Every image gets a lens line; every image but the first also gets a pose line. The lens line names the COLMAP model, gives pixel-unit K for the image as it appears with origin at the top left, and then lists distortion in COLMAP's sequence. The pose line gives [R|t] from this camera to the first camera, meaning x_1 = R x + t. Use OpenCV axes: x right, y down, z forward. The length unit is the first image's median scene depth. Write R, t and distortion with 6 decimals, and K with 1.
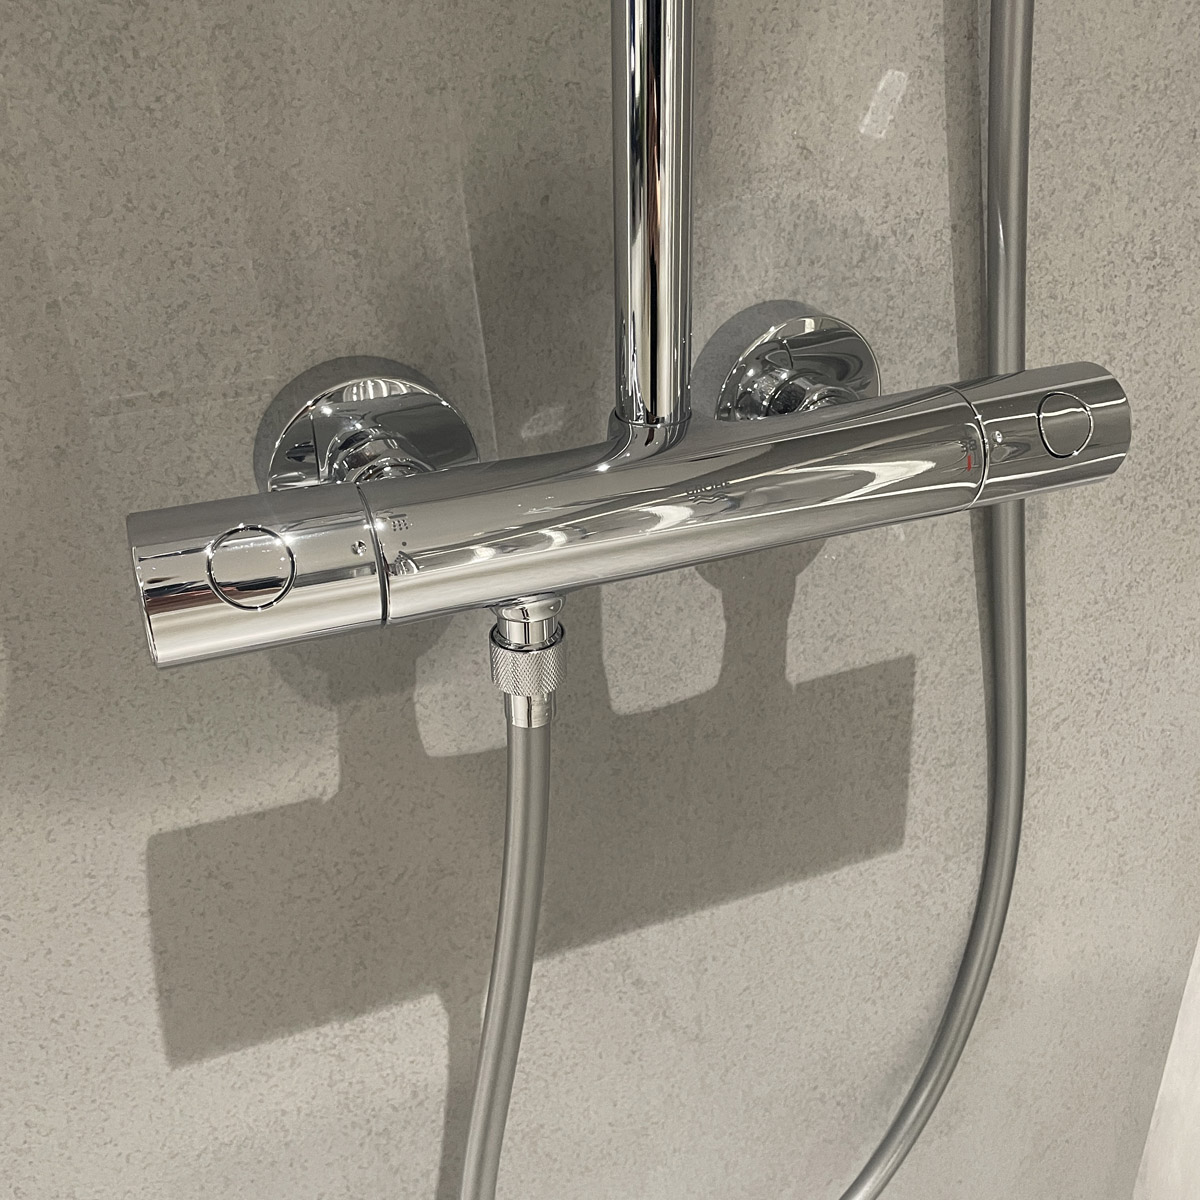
lens RADIAL K [[1217.7, 0, 610.4], [0, 1217.7, 593.3], [0, 0, 1]] dist [0.094195, -0.128564]
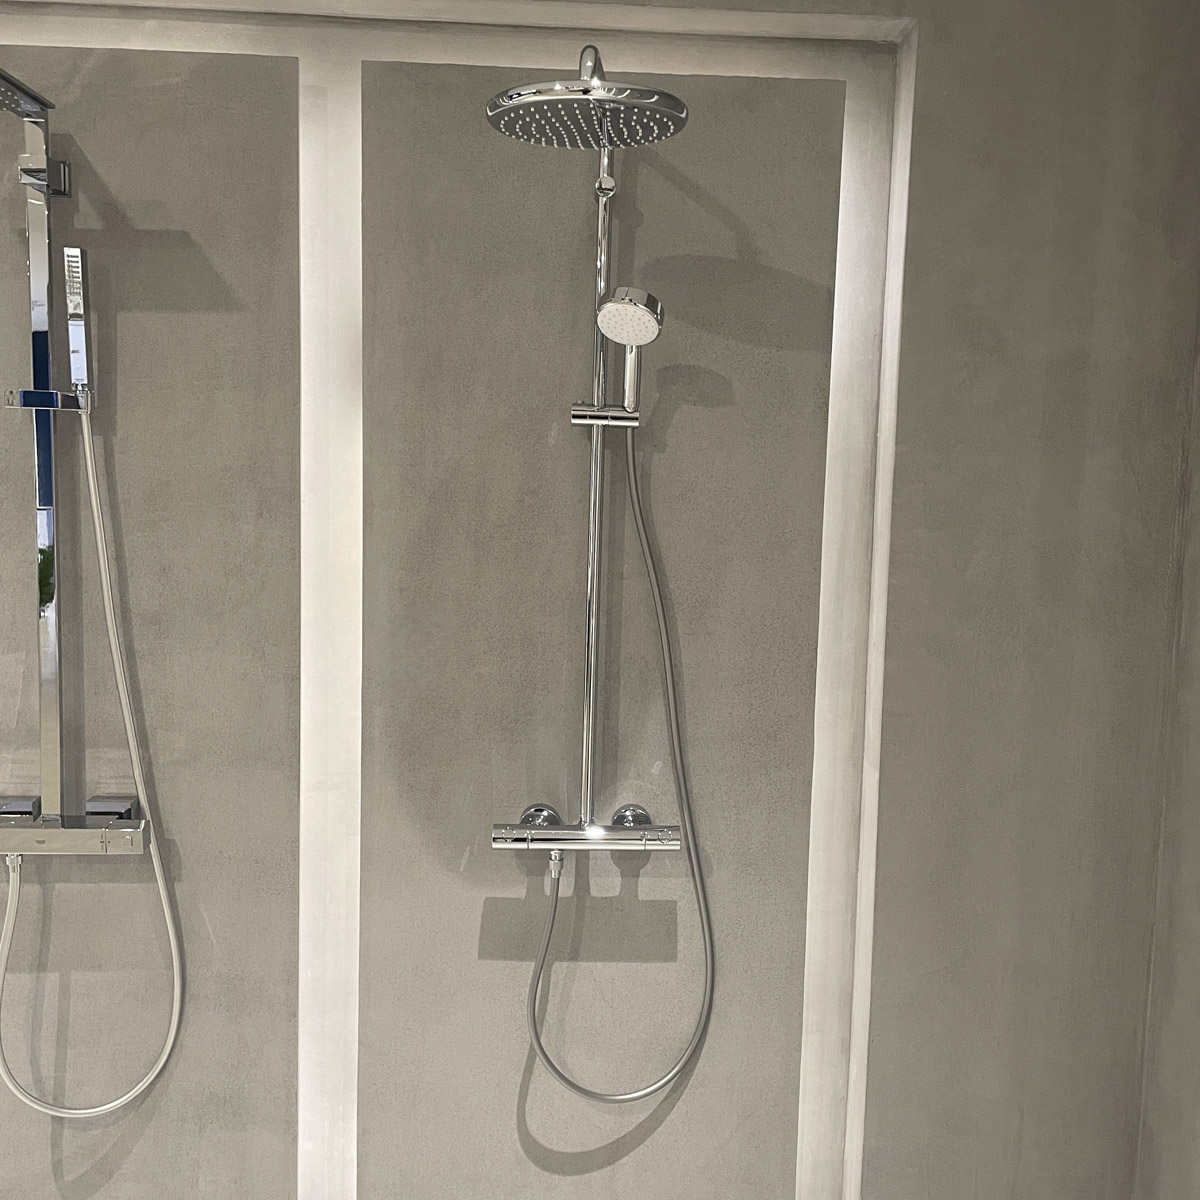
lens RADIAL K [[1217.7, 0, 610.4], [0, 1217.7, 593.3], [0, 0, 1]] dist [0.094195, -0.128564]
pose [[0.933784, 0.079583, -0.348875, 1.587916], [-0.196365, 0.929009, -0.313662, 0.482213], [0.299145, 0.361400, 0.883121, -3.363251]]
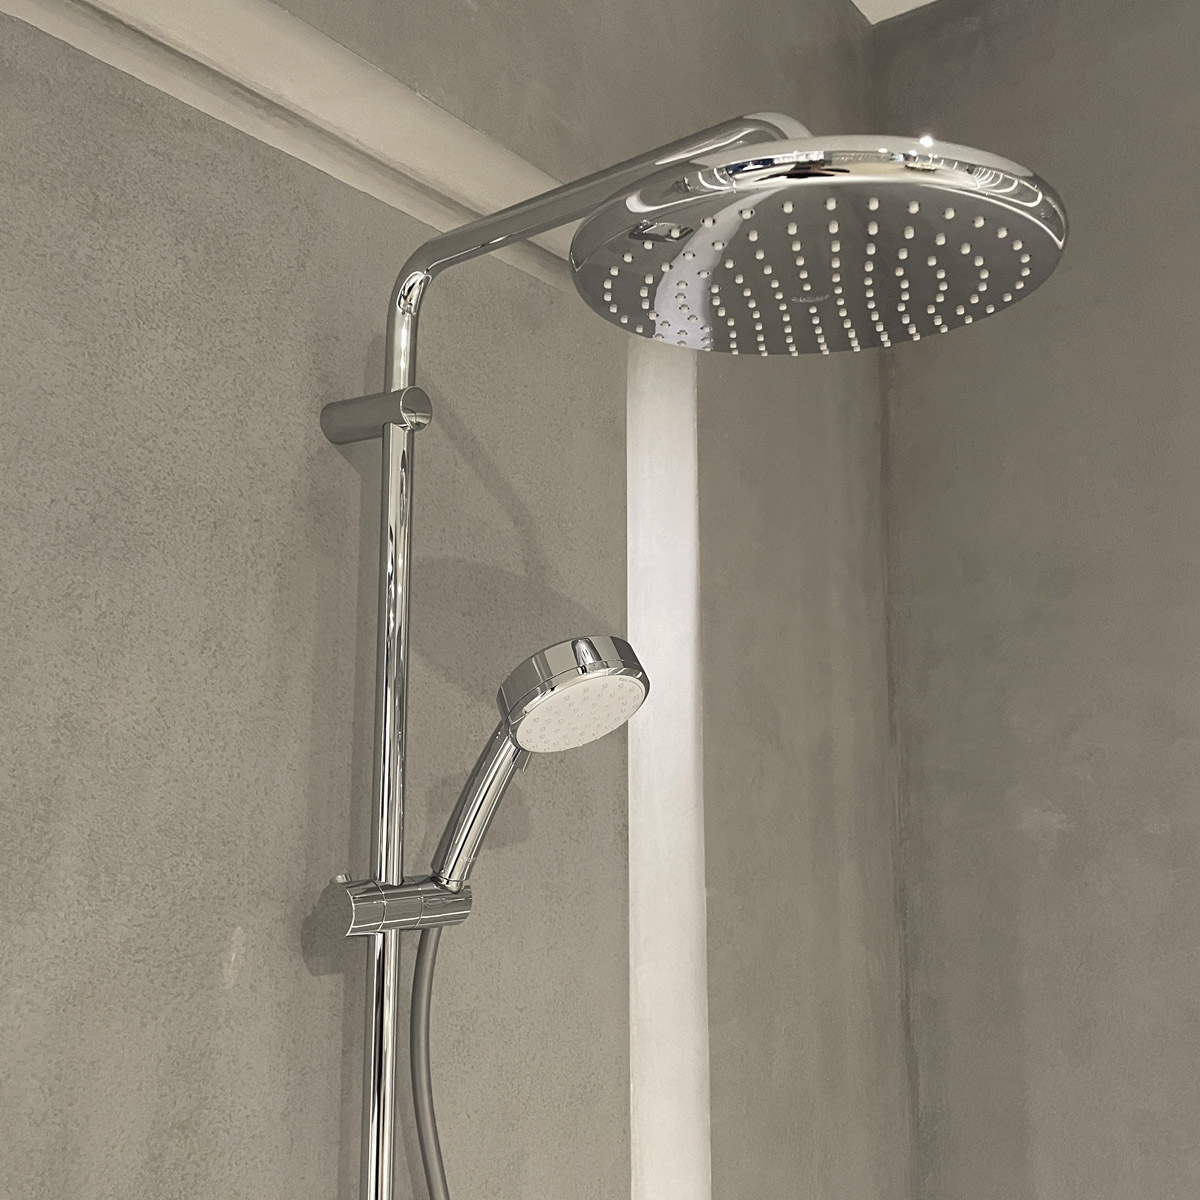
lens RADIAL K [[1217.7, 0, 610.4], [0, 1217.7, 593.3], [0, 0, 1]] dist [0.094195, -0.128564]
pose [[0.853086, 0.081174, 0.515417, -0.685829], [0.223654, 0.835584, -0.501775, -0.819733], [-0.471405, 0.543332, 0.694671, -1.518507]]
